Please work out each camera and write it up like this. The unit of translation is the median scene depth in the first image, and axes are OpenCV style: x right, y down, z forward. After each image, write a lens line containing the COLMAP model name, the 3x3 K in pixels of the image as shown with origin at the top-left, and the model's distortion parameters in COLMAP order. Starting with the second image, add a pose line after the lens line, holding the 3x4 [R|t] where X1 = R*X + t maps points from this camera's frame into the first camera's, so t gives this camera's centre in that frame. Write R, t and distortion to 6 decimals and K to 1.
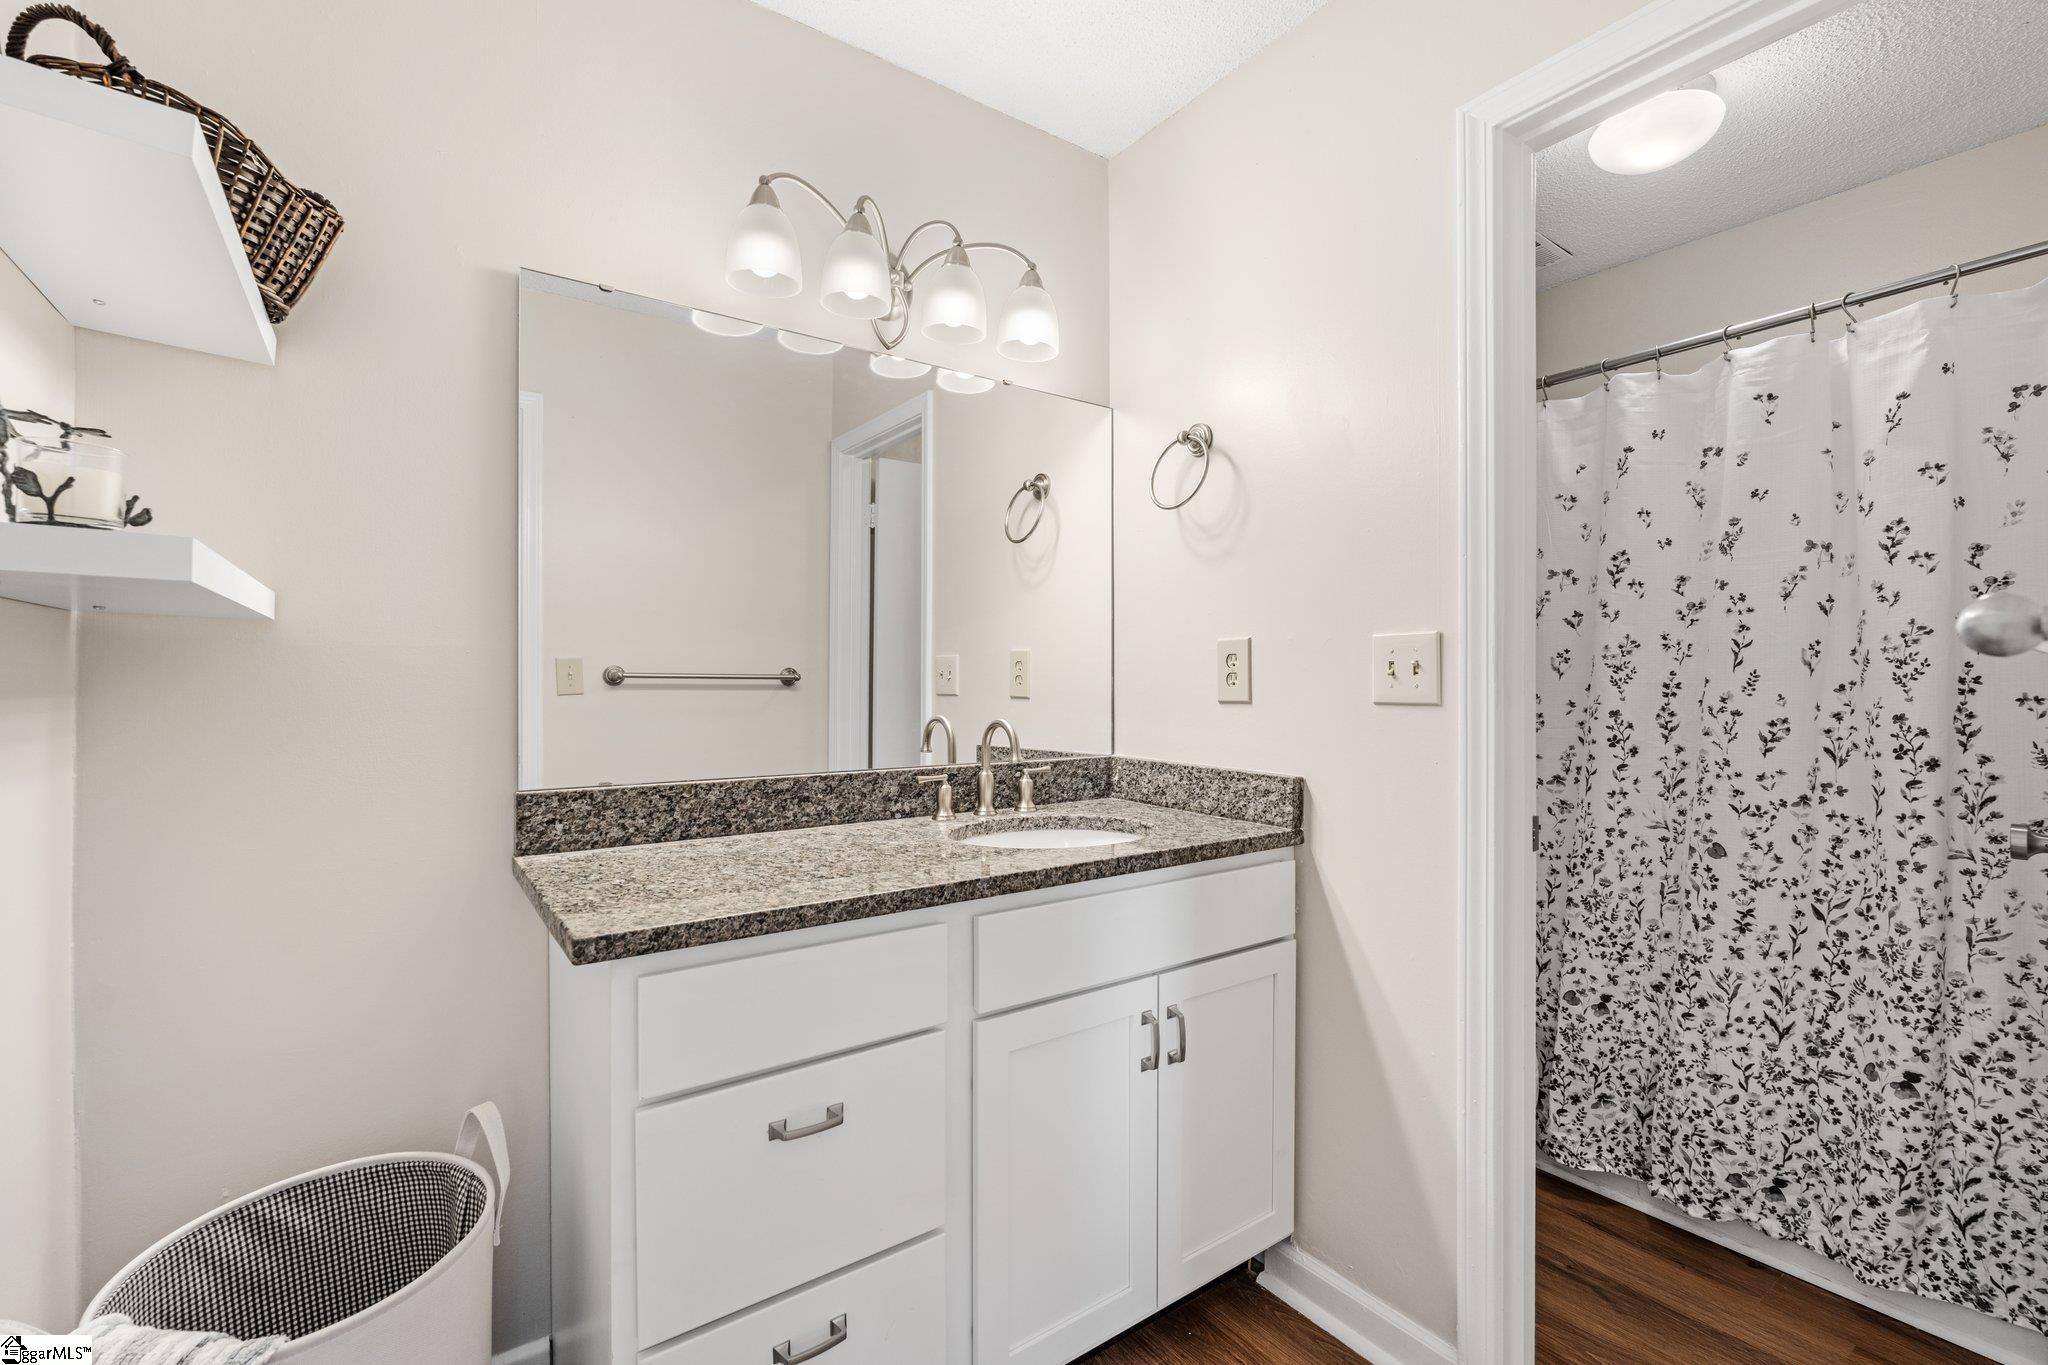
lens RADIAL K [[900.8, 0, 1033.9], [0, 900.8, 686.2], [0, 0, 1]] dist [-0.004823, -0.000132]
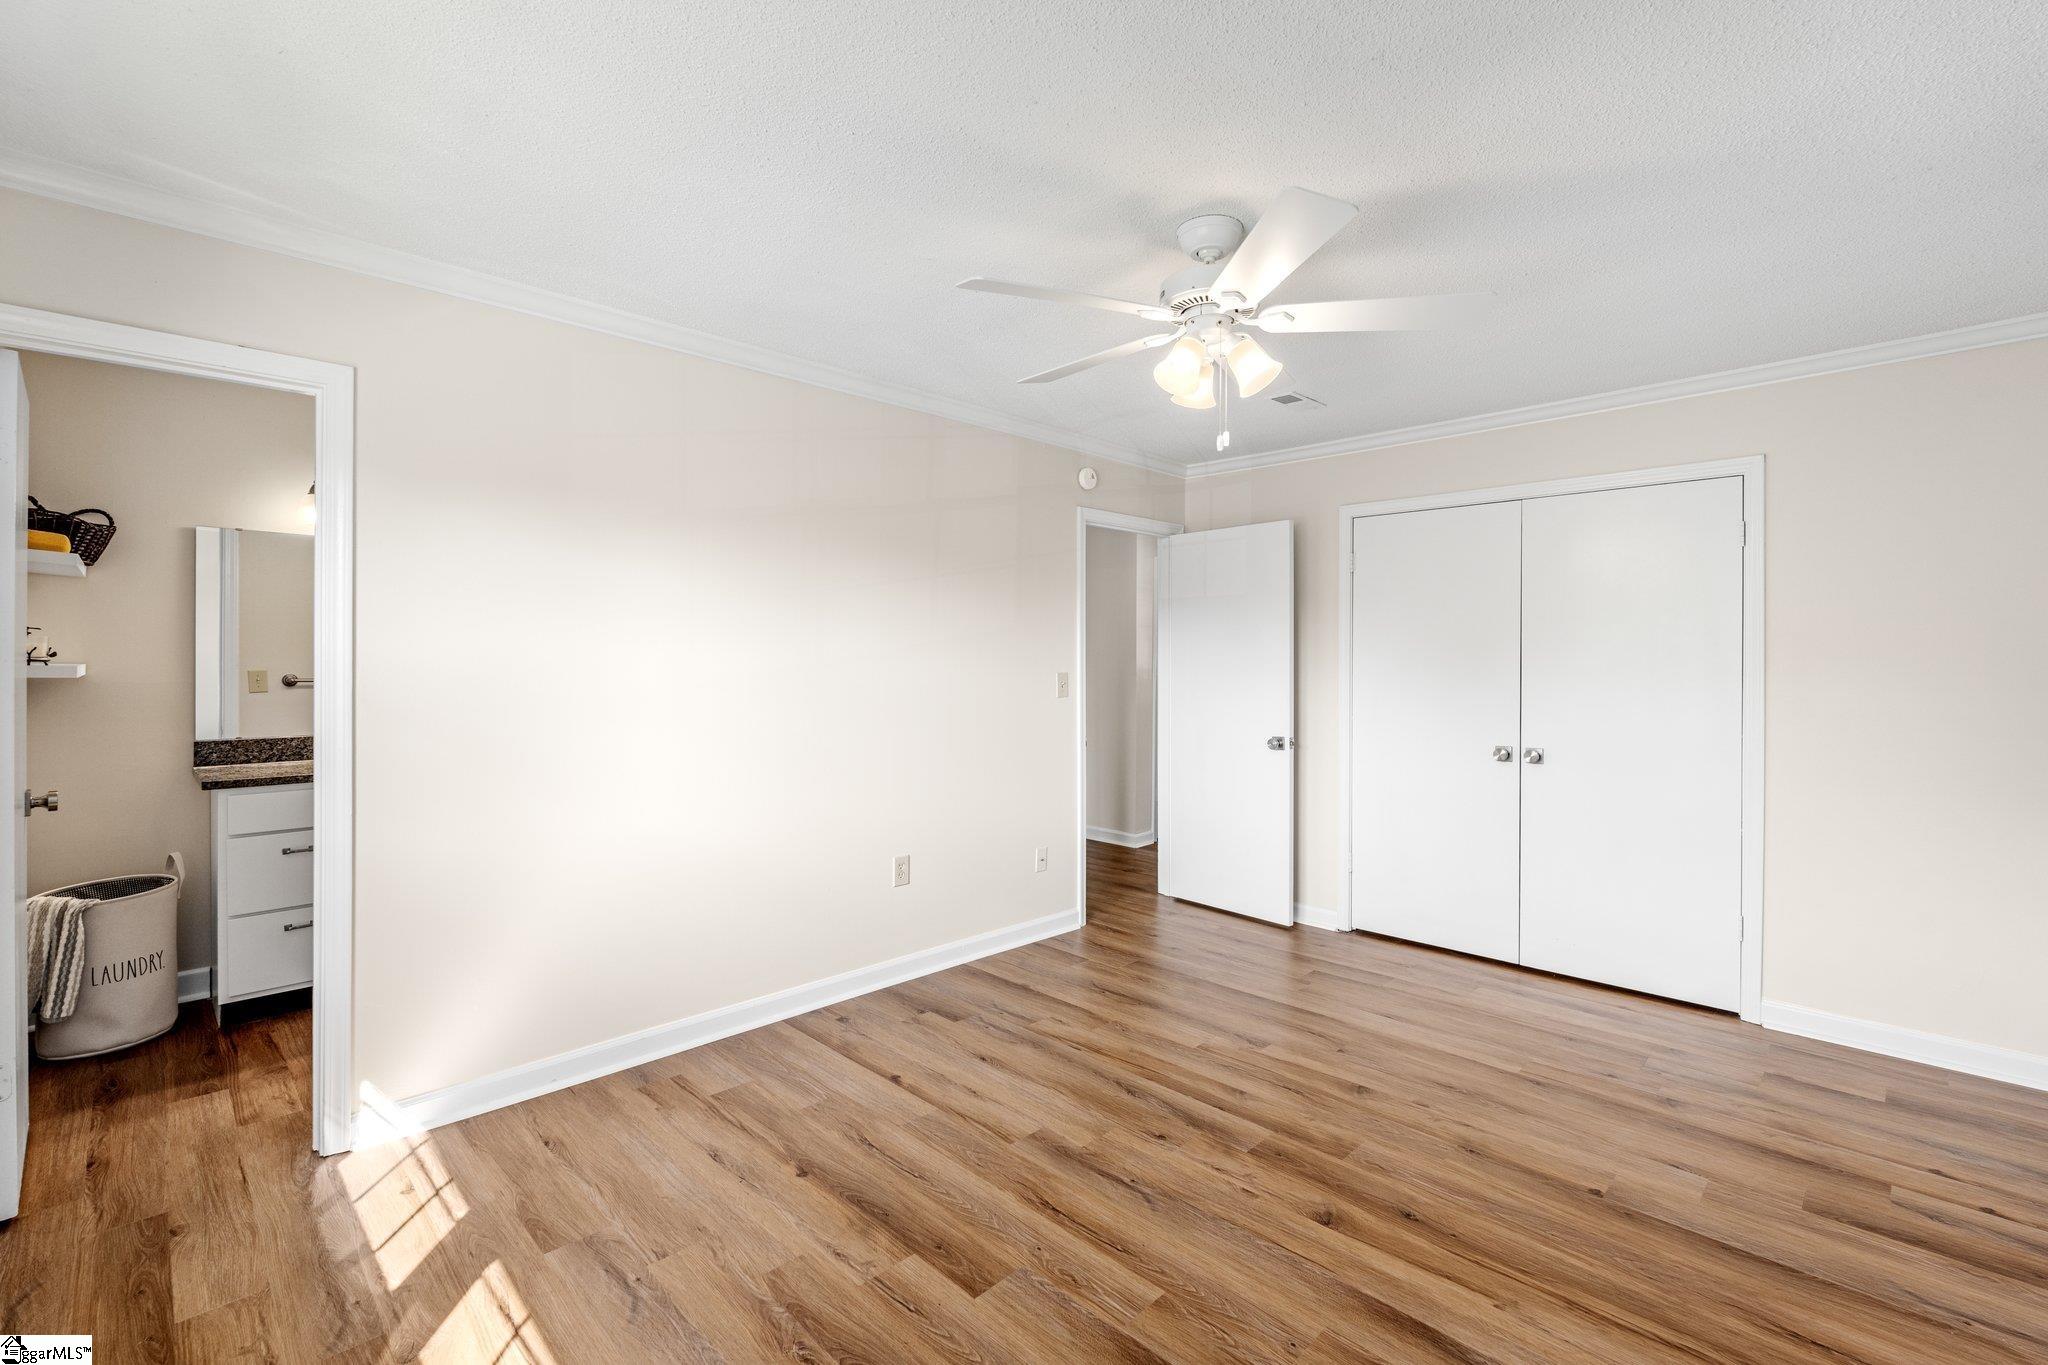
lens RADIAL K [[900.8, 0, 1015.4], [0, 900.8, 669.5], [0, 0, 1]] dist [-0.004823, -0.000132]
pose [[0.987395, 0.002924, 0.158248, 1.238590], [-0.004020, 0.999970, 0.006611, -0.100989], [-0.158224, -0.007164, 0.987377, -1.755799]]
